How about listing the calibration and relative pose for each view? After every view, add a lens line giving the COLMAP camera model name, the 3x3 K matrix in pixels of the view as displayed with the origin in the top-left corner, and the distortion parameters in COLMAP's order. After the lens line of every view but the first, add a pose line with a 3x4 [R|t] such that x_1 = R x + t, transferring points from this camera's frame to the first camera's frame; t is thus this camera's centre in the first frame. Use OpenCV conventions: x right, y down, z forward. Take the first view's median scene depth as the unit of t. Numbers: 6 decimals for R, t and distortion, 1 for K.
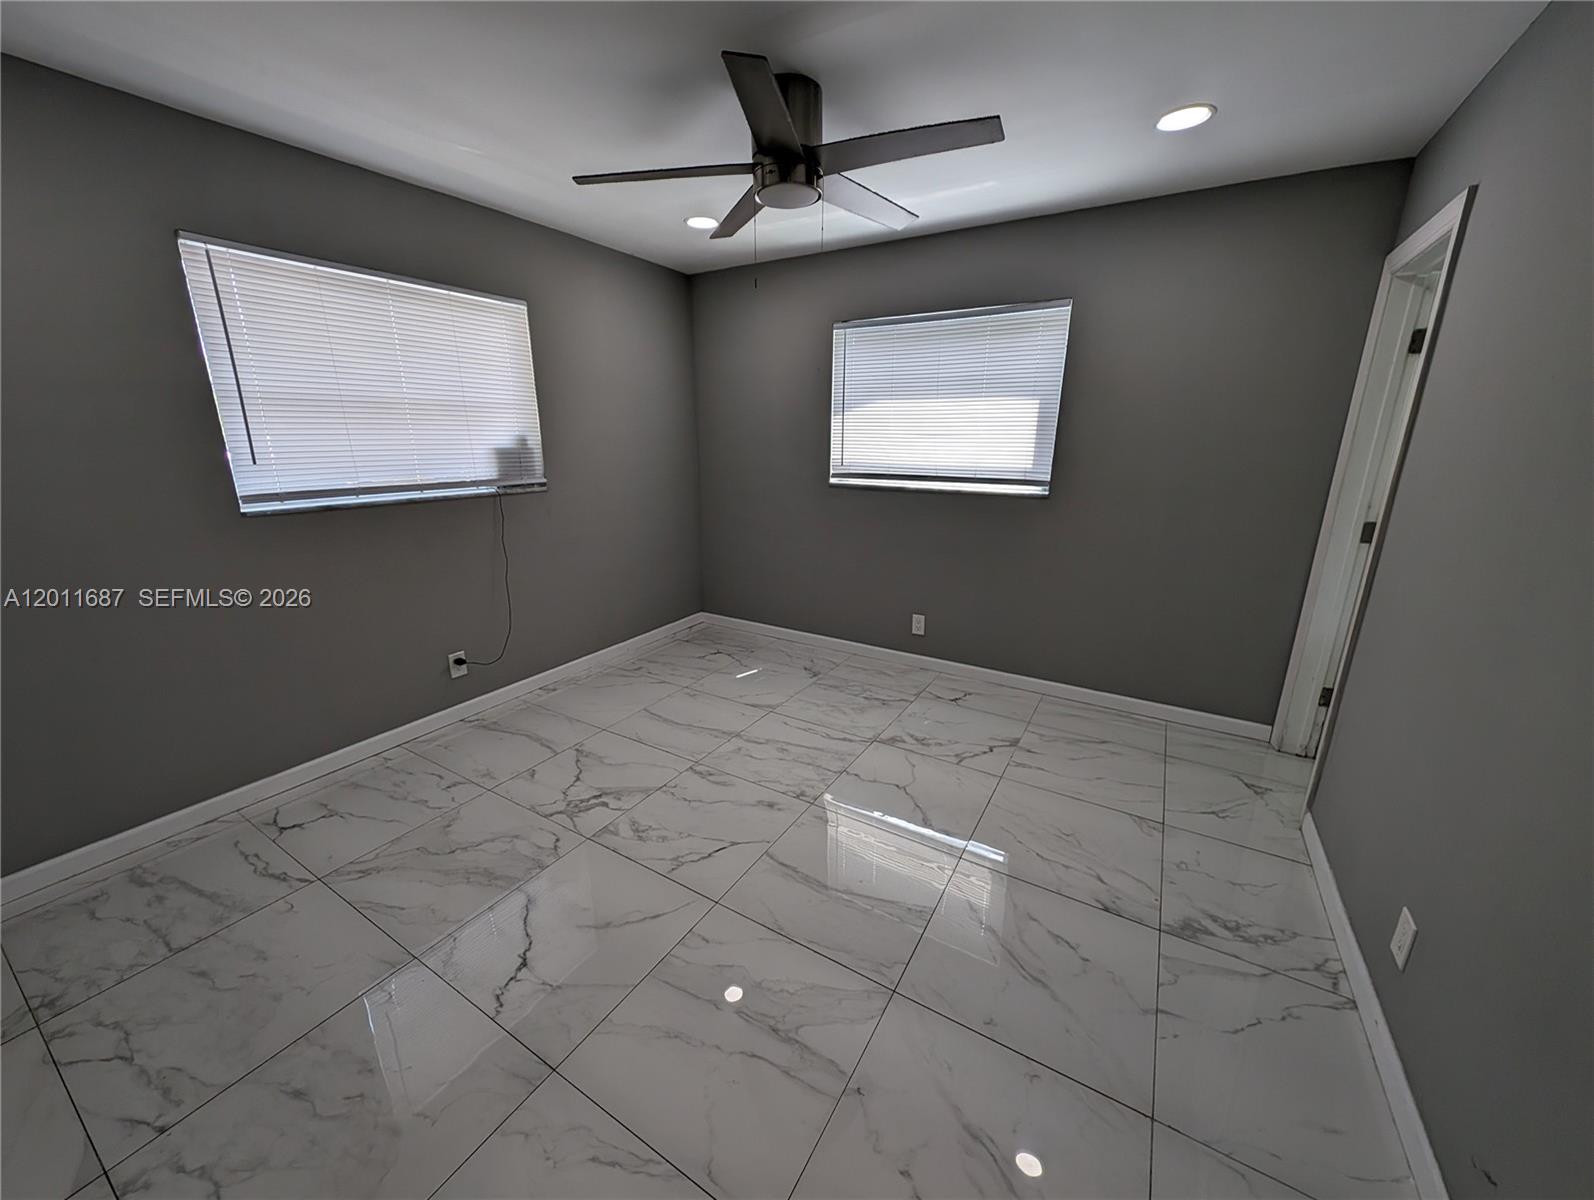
lens RADIAL K [[599.1, 0, 800.2], [0, 599.1, 597.7], [0, 0, 1]] dist [0.009064, -0.004054]
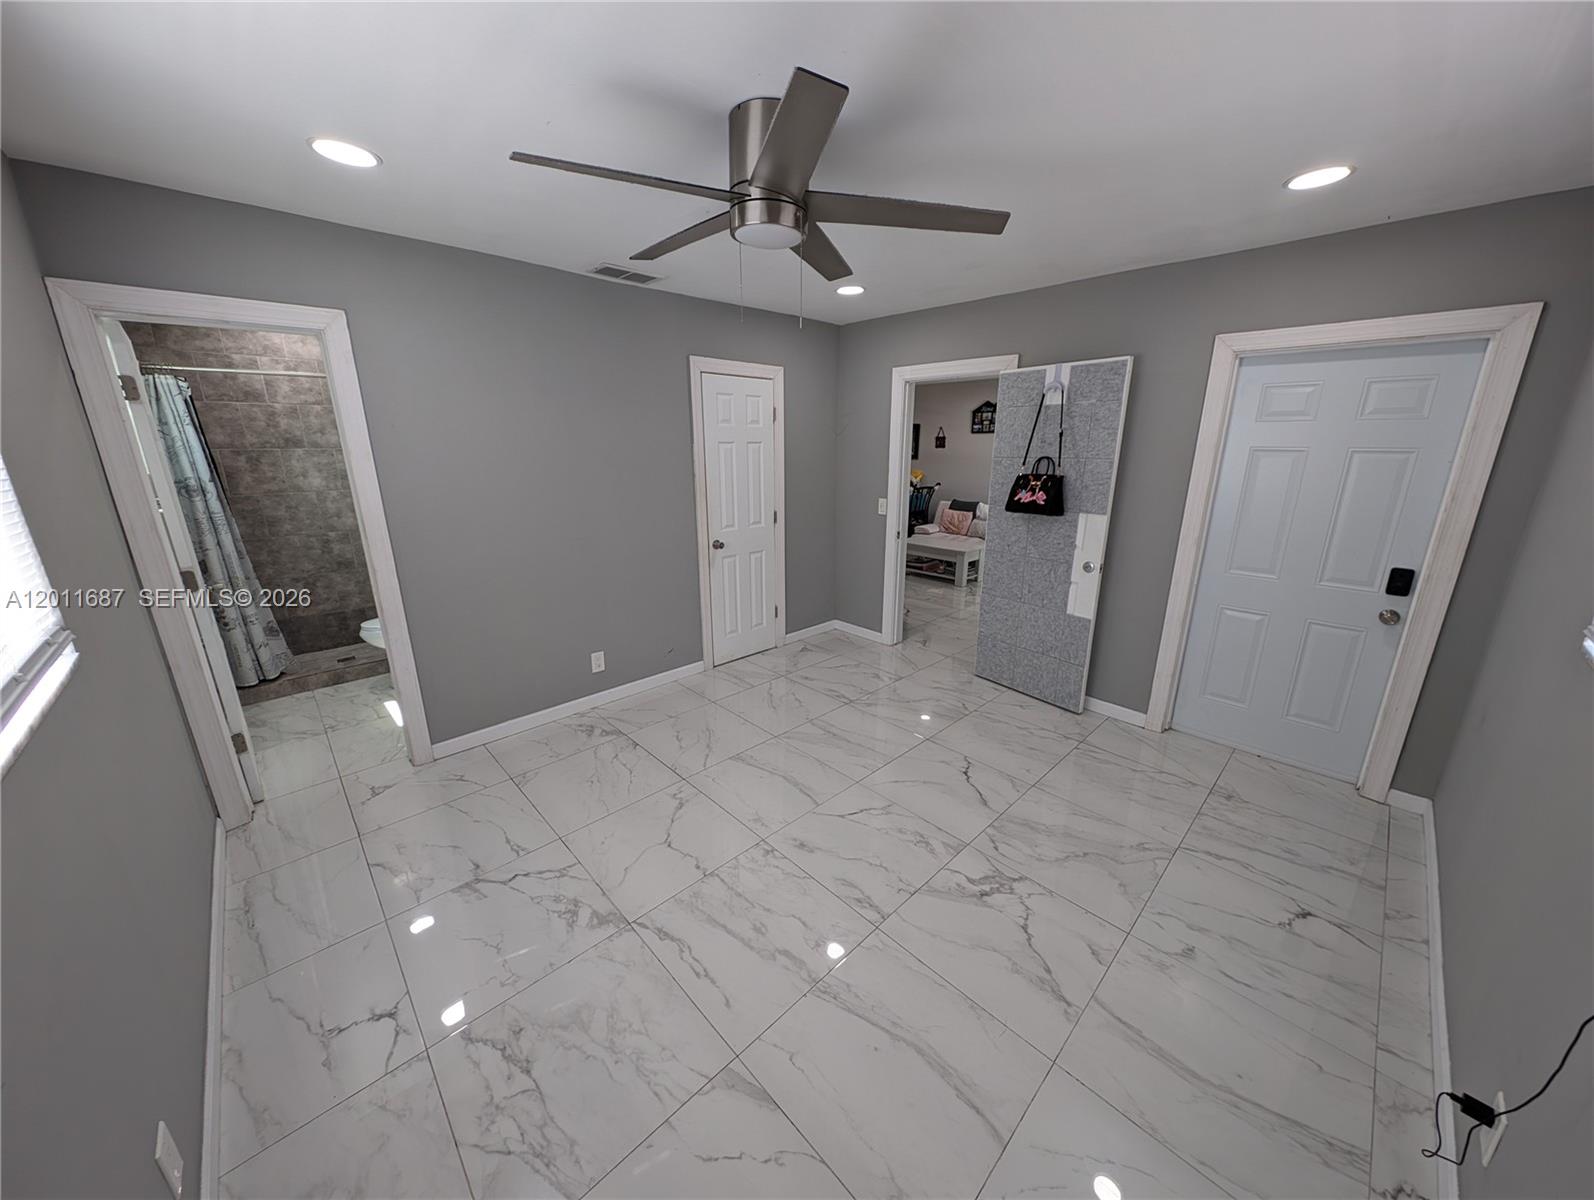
lens RADIAL K [[566.9, 0, 797.0], [0, 566.9, 600.0], [0, 0, 1]] dist [0.000462, 0.000063]
pose [[-0.965243, -0.077121, 0.249717, -0.243675], [0.063104, 0.858431, 0.509032, -0.495803], [-0.253622, 0.507098, -0.823728, 1.540233]]
